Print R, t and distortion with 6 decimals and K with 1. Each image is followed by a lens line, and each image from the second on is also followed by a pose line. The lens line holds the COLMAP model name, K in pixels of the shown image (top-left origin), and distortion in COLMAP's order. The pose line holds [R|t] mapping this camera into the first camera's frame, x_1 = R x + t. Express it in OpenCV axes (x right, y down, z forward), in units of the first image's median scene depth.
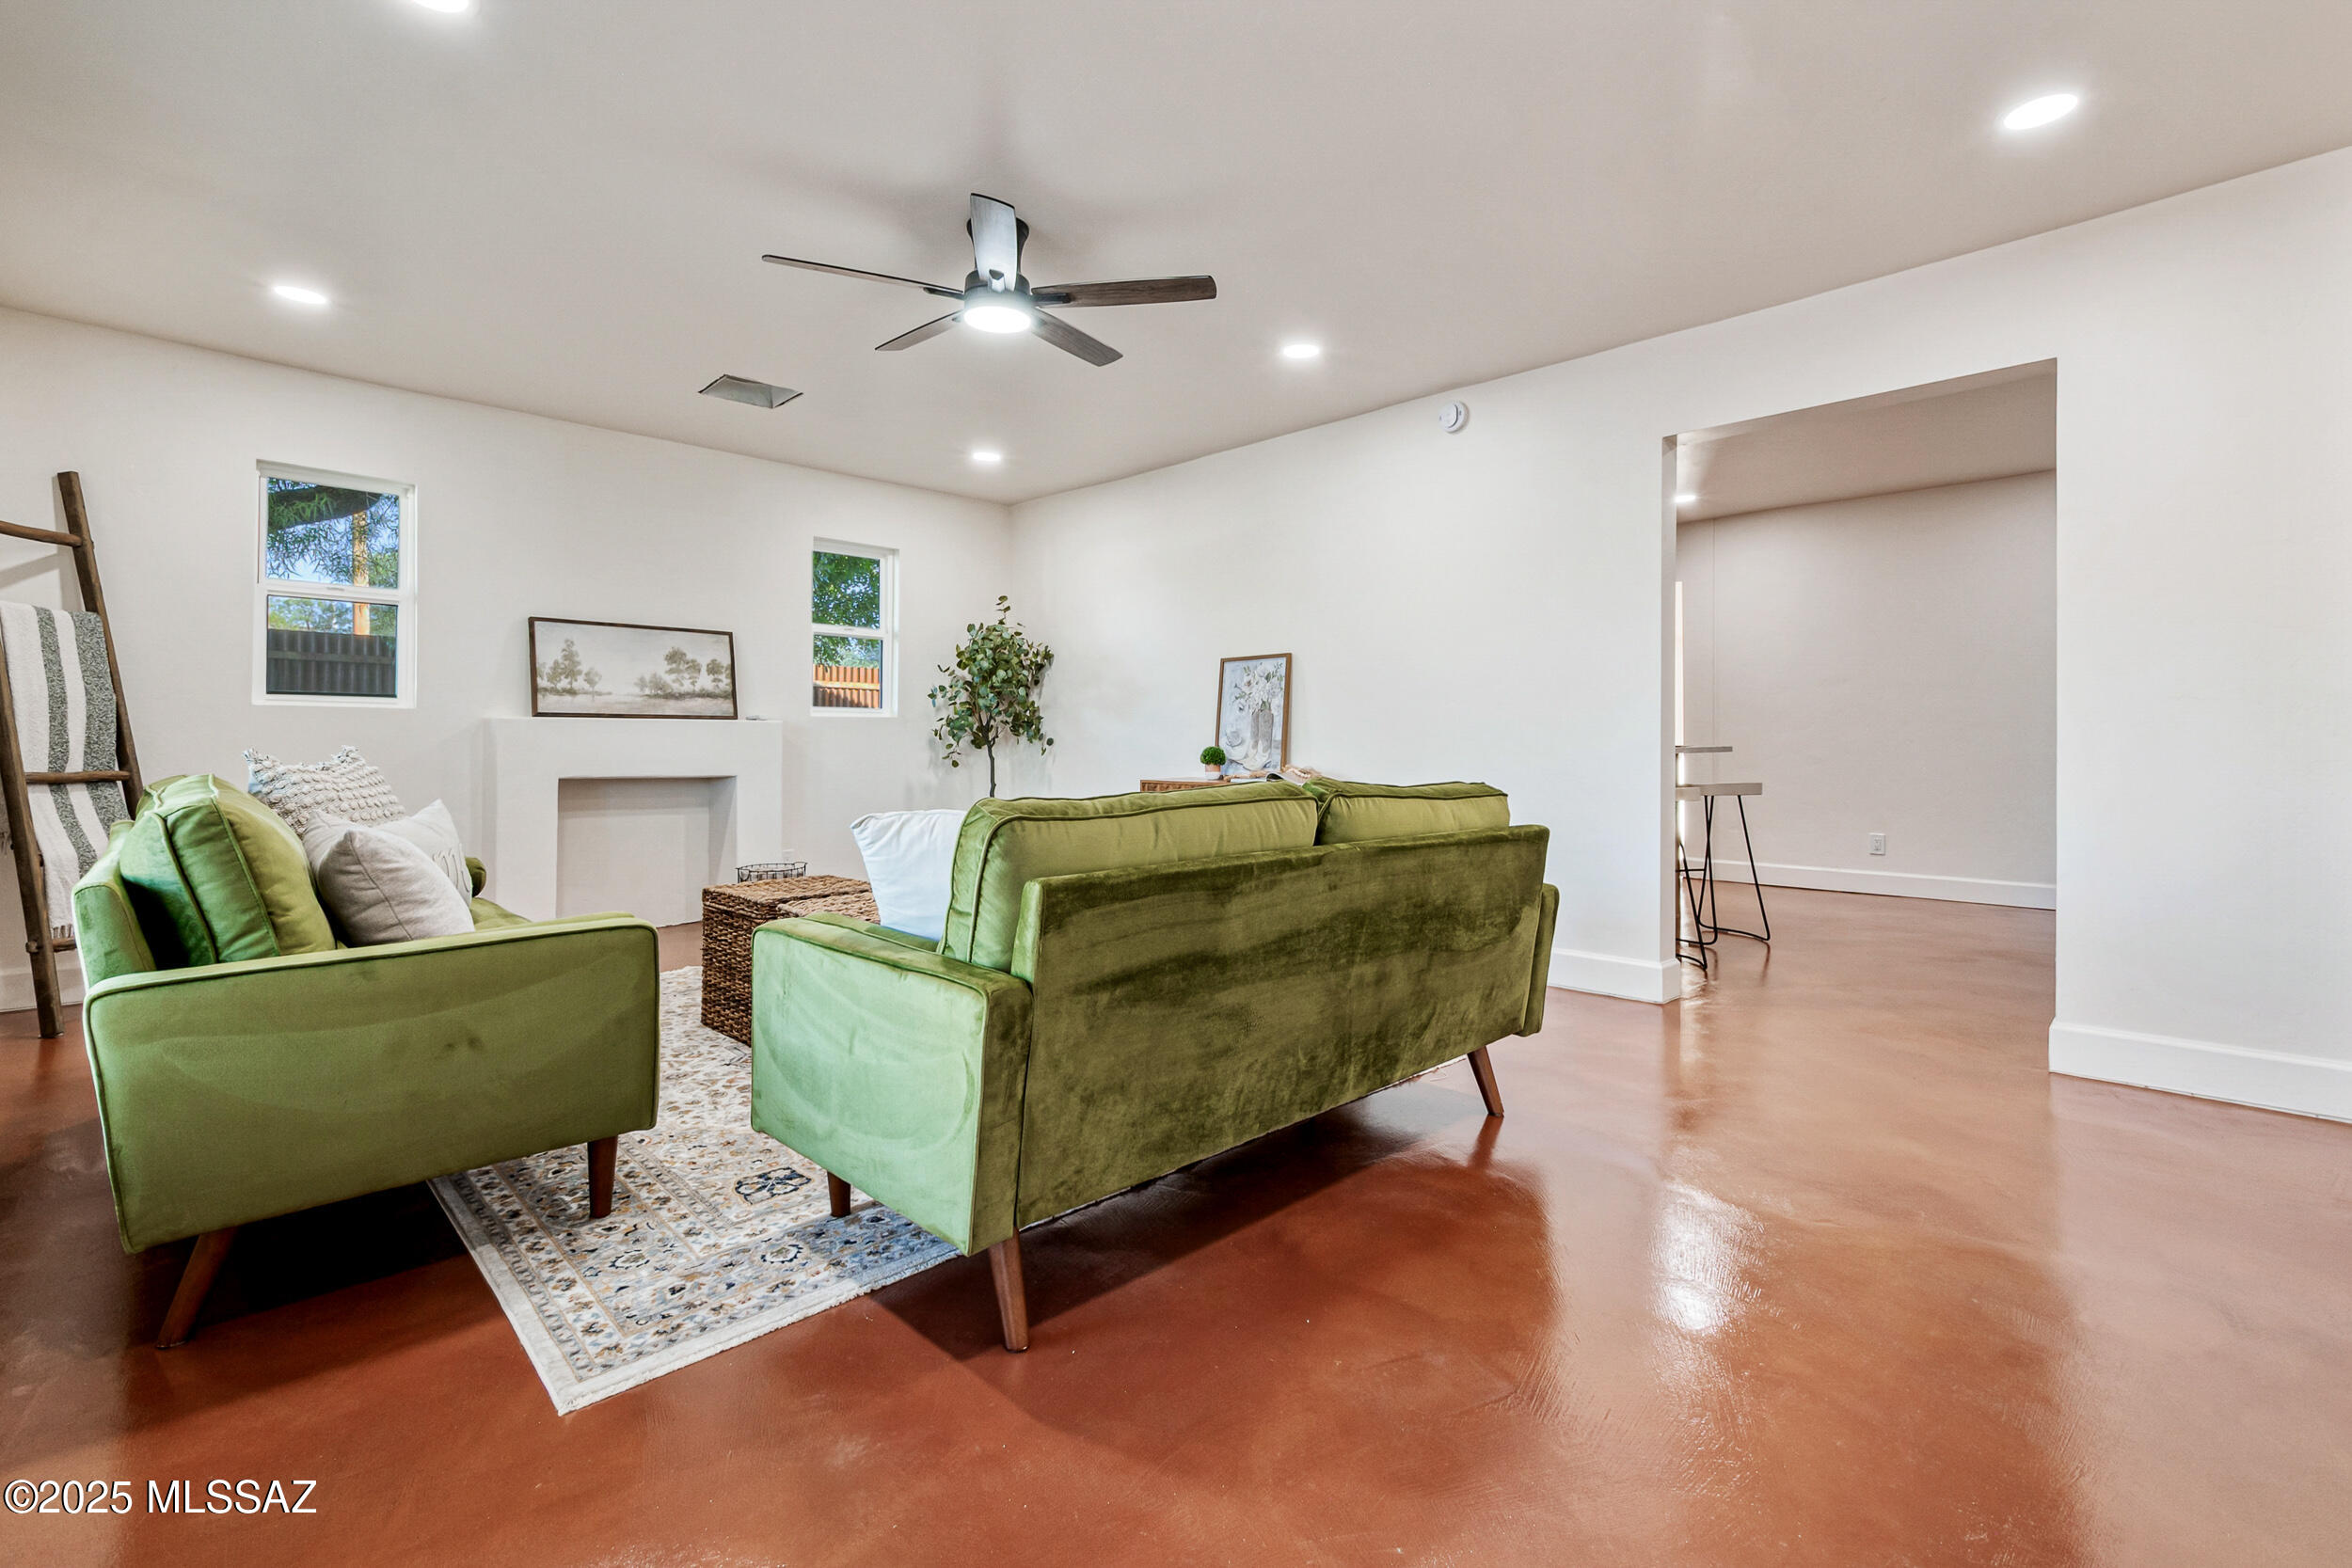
lens RADIAL K [[1062.8, 0, 1154.1], [0, 1062.8, 752.3], [0, 0, 1]] dist [0.010540, -0.000383]
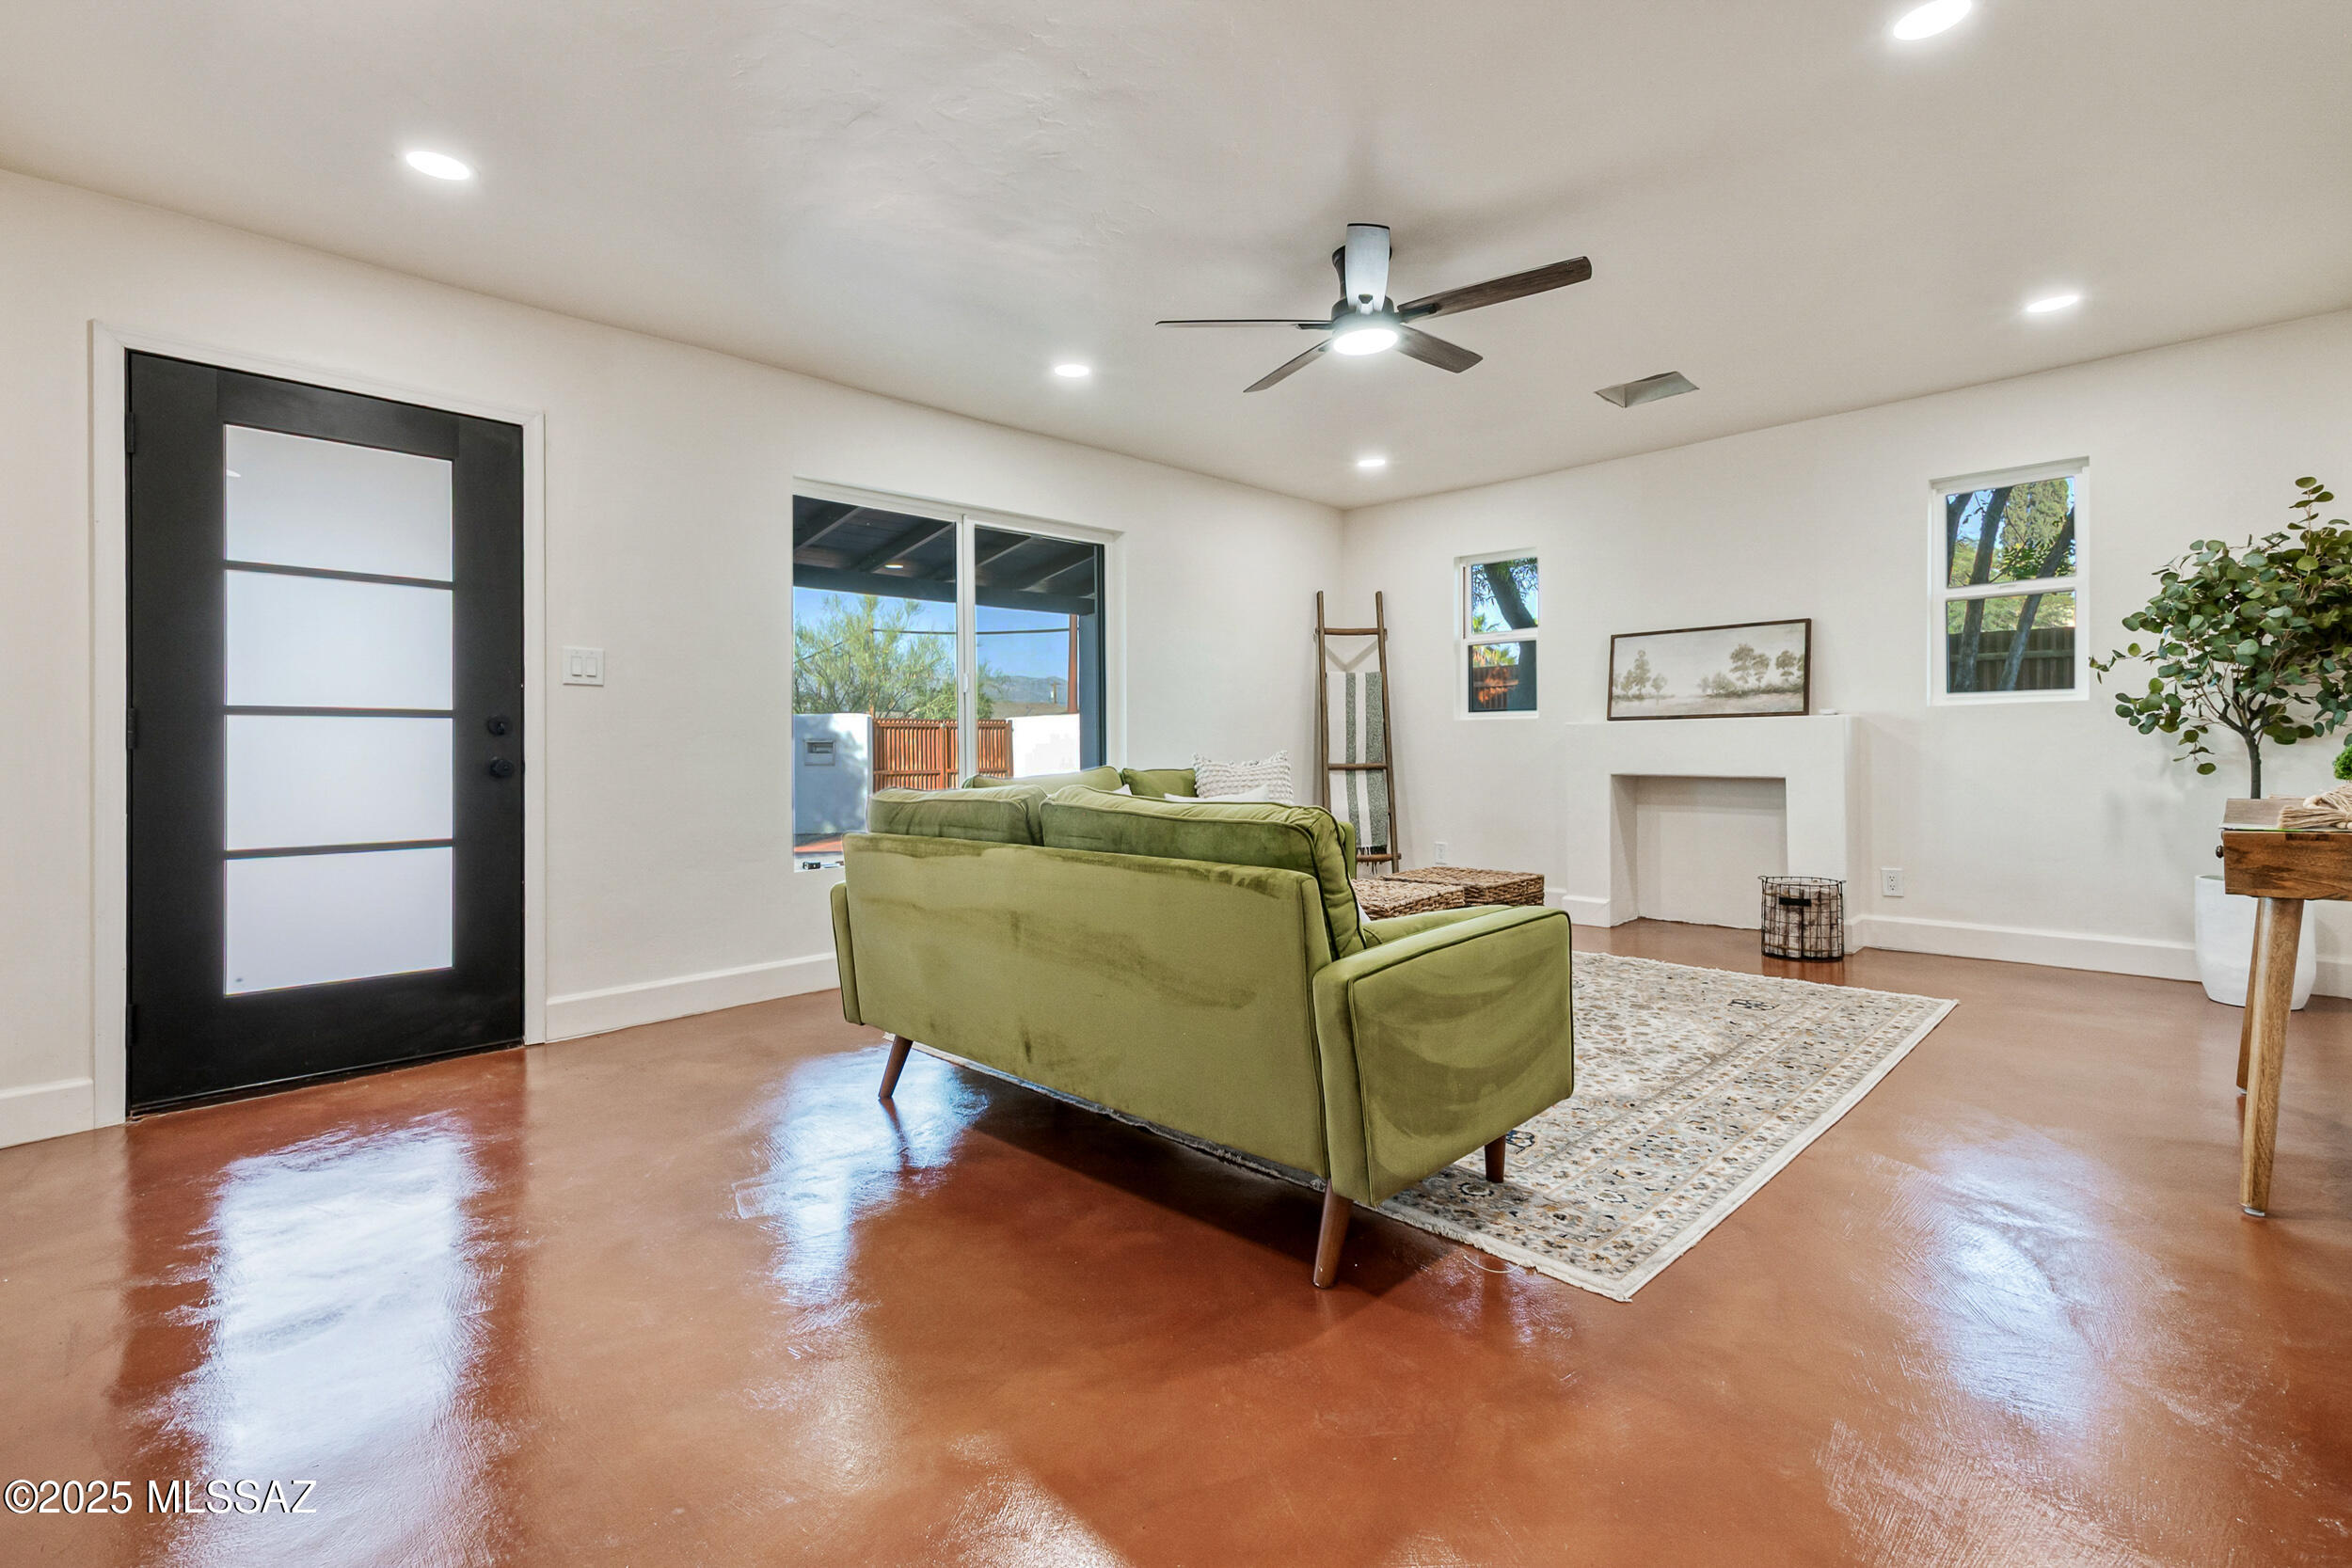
lens RADIAL K [[1031.5, 0, 1178.4], [0, 1031.5, 750.5], [0, 0, 1]] dist [0.007624, -0.000230]
pose [[0.033859, 0.001736, -0.999425, 0.514022], [0.006092, 0.999980, 0.001944, -0.006055], [0.999408, -0.006155, 0.033848, 0.477686]]
